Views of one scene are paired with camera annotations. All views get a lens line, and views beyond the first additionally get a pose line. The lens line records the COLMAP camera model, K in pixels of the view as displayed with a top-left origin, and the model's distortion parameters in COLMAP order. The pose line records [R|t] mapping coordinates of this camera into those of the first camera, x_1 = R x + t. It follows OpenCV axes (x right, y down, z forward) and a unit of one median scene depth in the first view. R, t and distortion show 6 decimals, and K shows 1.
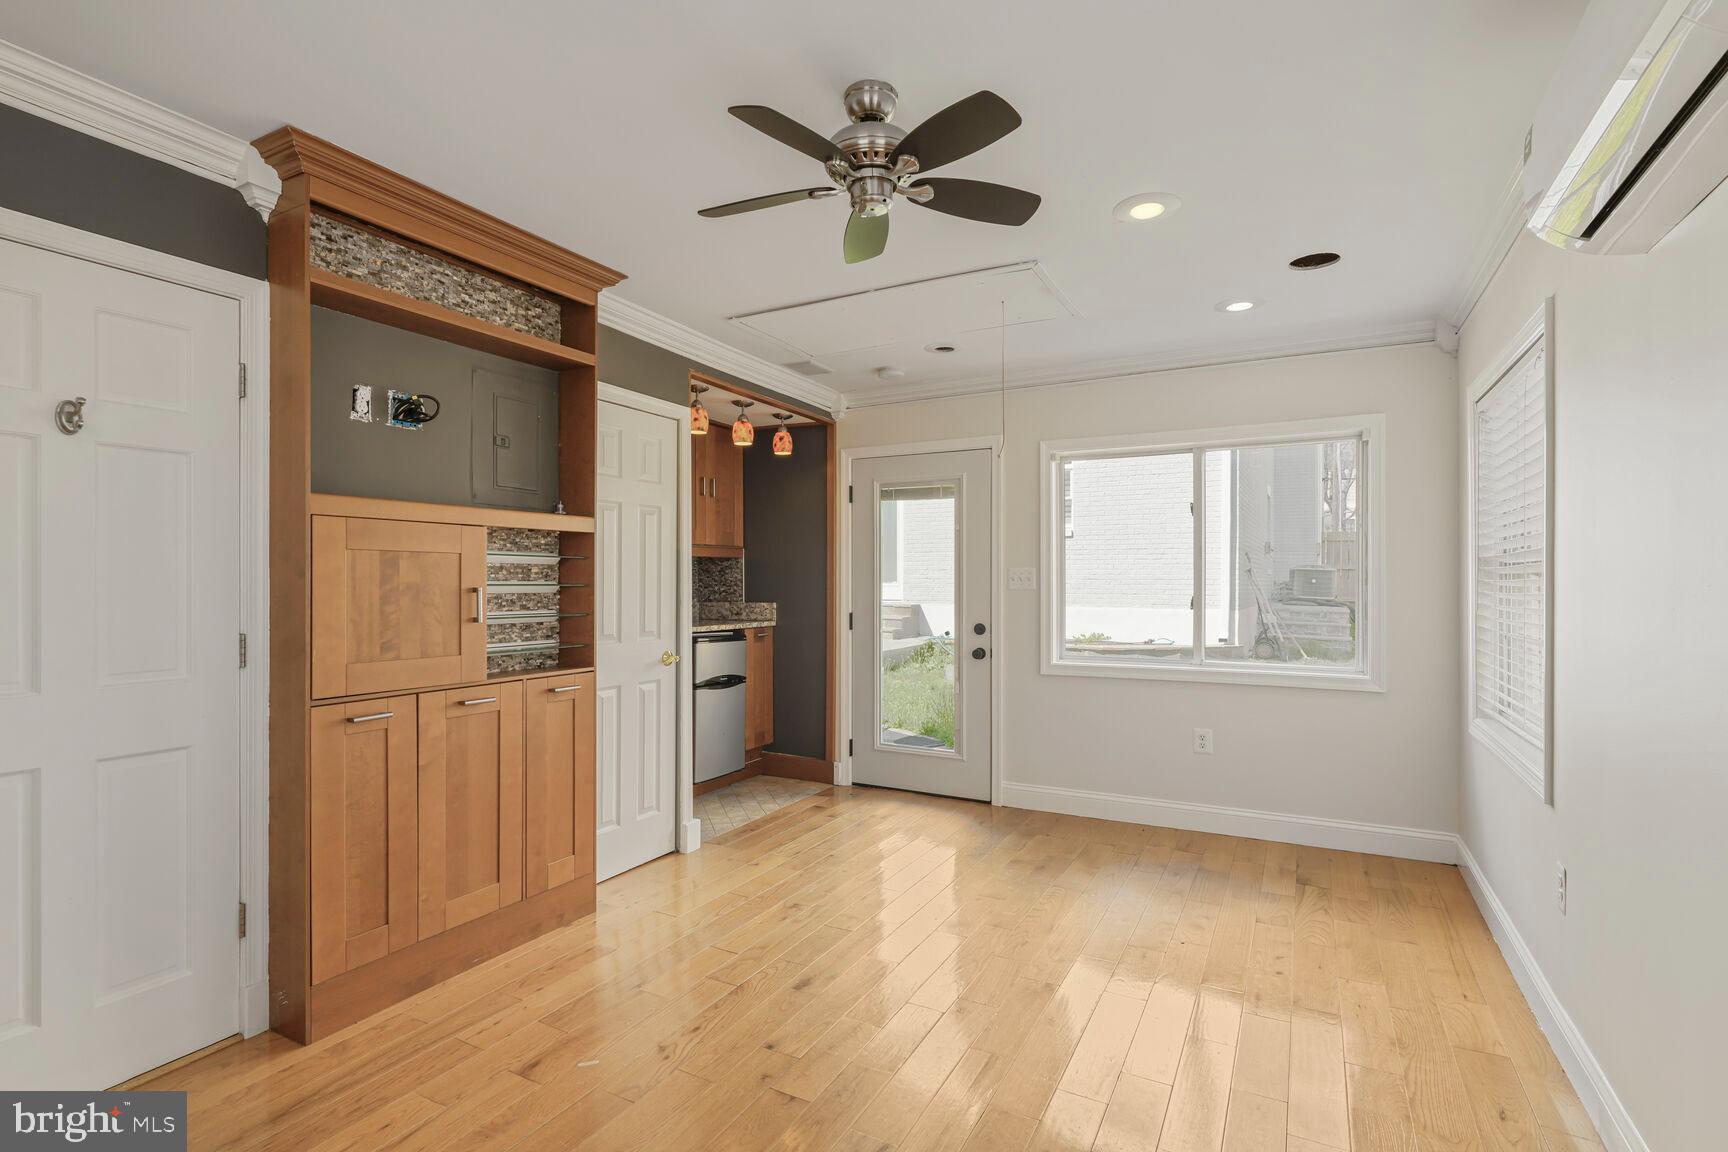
lens RADIAL K [[821.2, 0, 863.4], [0, 821.2, 580.1], [0, 0, 1]] dist [0.006621, 0.001892]
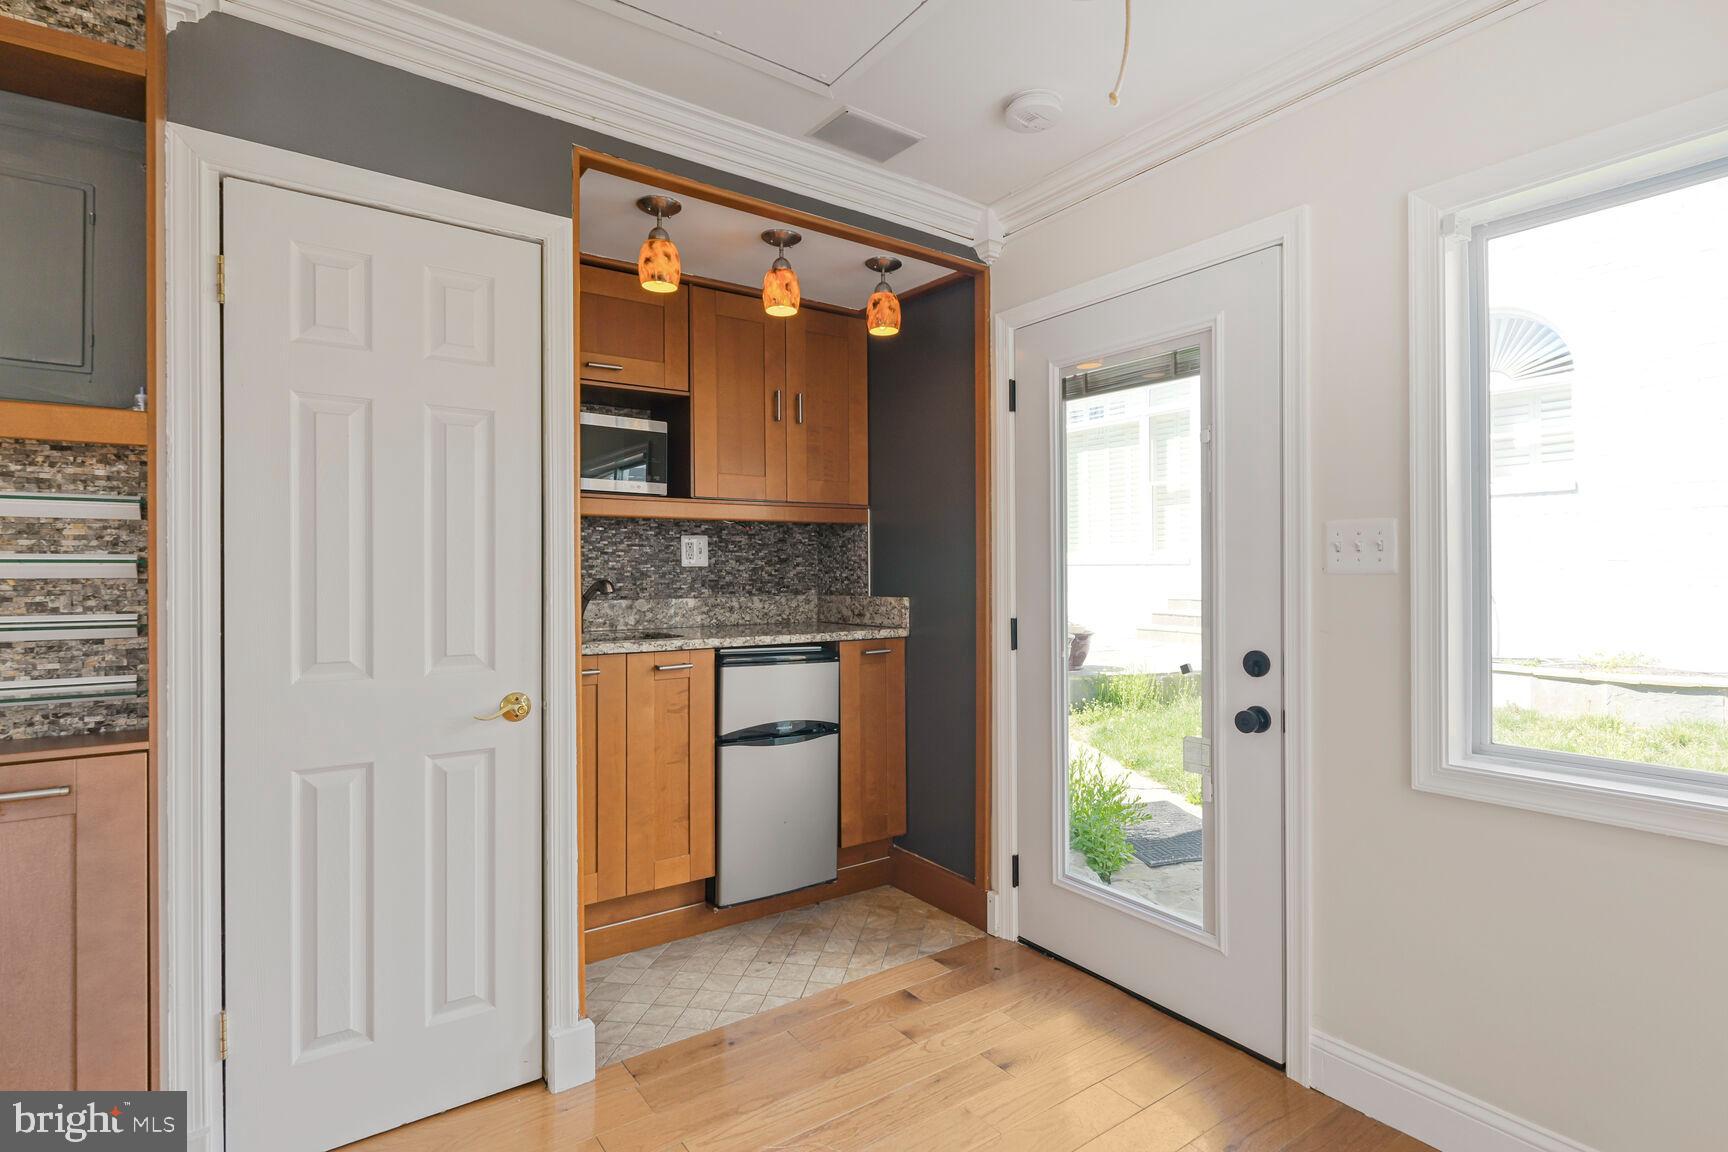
lens RADIAL K [[857.1, 0, 867.3], [0, 857.1, 571.9], [0, 0, 1]] dist [0.005933, 0.000461]
pose [[0.896714, -0.003011, -0.442600, 0.154697], [0.004857, 0.999984, 0.003039, 0.008122], [0.442583, -0.004875, 0.896714, 0.487047]]
